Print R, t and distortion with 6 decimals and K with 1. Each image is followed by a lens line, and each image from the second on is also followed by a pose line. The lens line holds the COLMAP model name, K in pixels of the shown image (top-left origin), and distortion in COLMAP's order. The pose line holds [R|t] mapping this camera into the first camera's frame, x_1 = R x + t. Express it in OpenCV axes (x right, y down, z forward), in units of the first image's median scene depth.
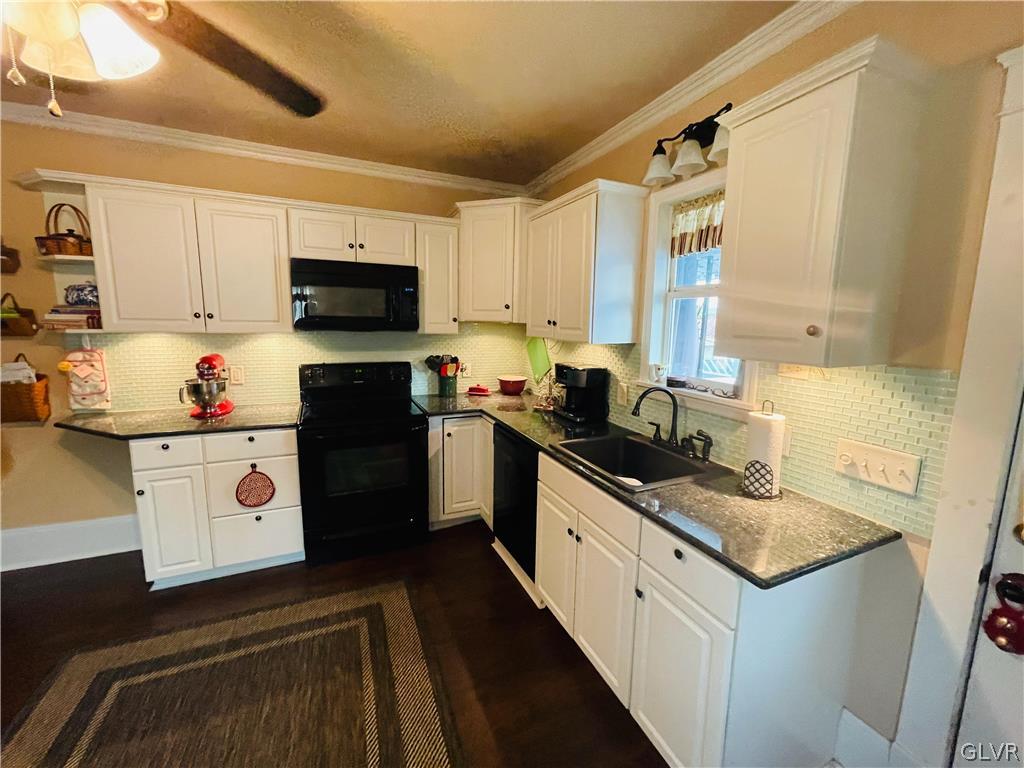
lens RADIAL K [[412.4, 0, 516.5], [0, 412.4, 380.3], [0, 0, 1]] dist [-0.005287, 0.001593]
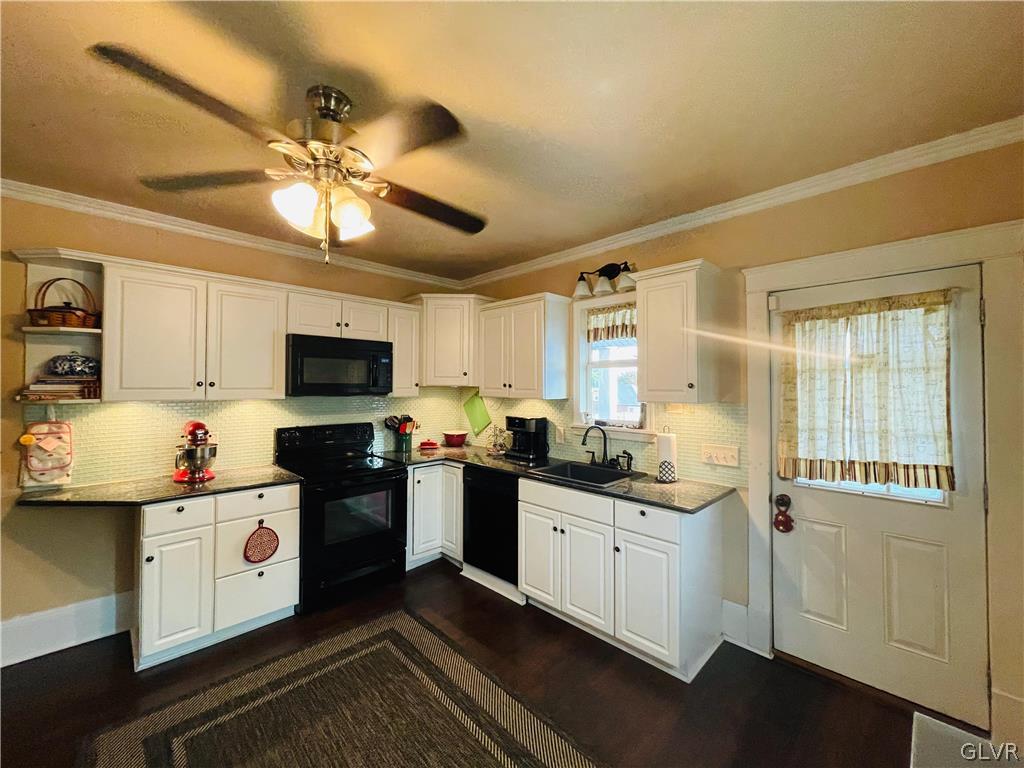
lens RADIAL K [[412.4, 0, 516.8], [0, 412.4, 382.3], [0, 0, 1]] dist [-0.005287, 0.001593]
pose [[0.935070, -0.013410, 0.354209, -0.404866], [0.067069, 0.987926, -0.139654, 0.044494], [-0.348060, 0.154343, 0.924680, -0.293291]]
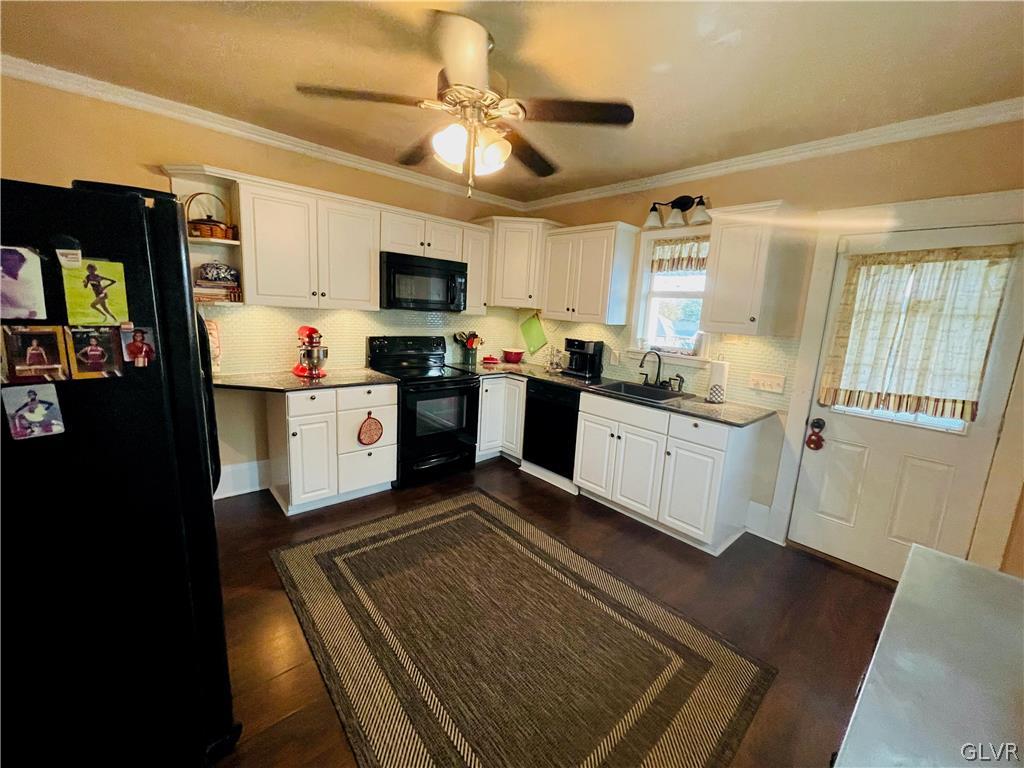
lens RADIAL K [[412.4, 0, 515.6], [0, 412.4, 382.7], [0, 0, 1]] dist [-0.005287, 0.001593]
pose [[0.951866, -0.020047, 0.305859, -0.619800], [0.006591, 0.998967, 0.044963, 0.059128], [-0.306444, -0.040783, 0.951015, -0.389061]]
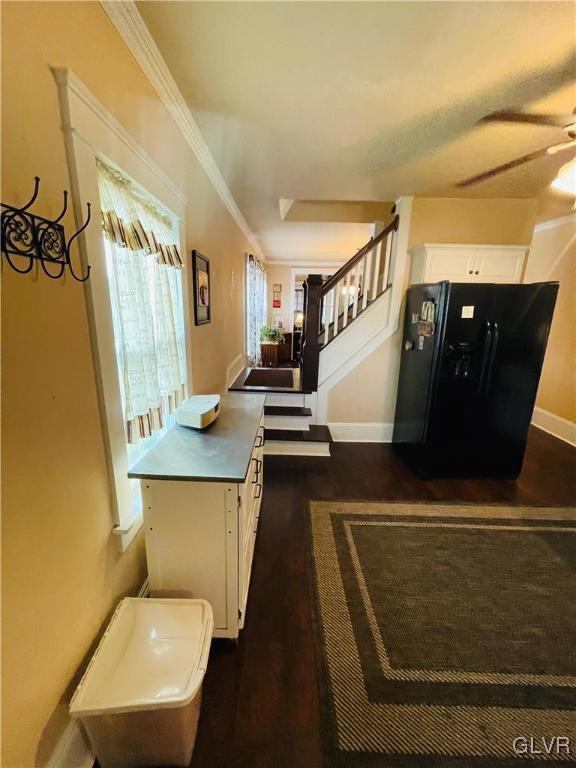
lens RADIAL K [[309.3, 0, 284.9], [0, 309.3, 380.8], [0, 0, 1]] dist [-0.005287, 0.001593]
pose [[-0.416218, 0.195602, -0.887977, 0.442267], [-0.159629, 0.945701, 0.283139, -0.021518], [0.895143, 0.259594, -0.362394, 0.163792]]
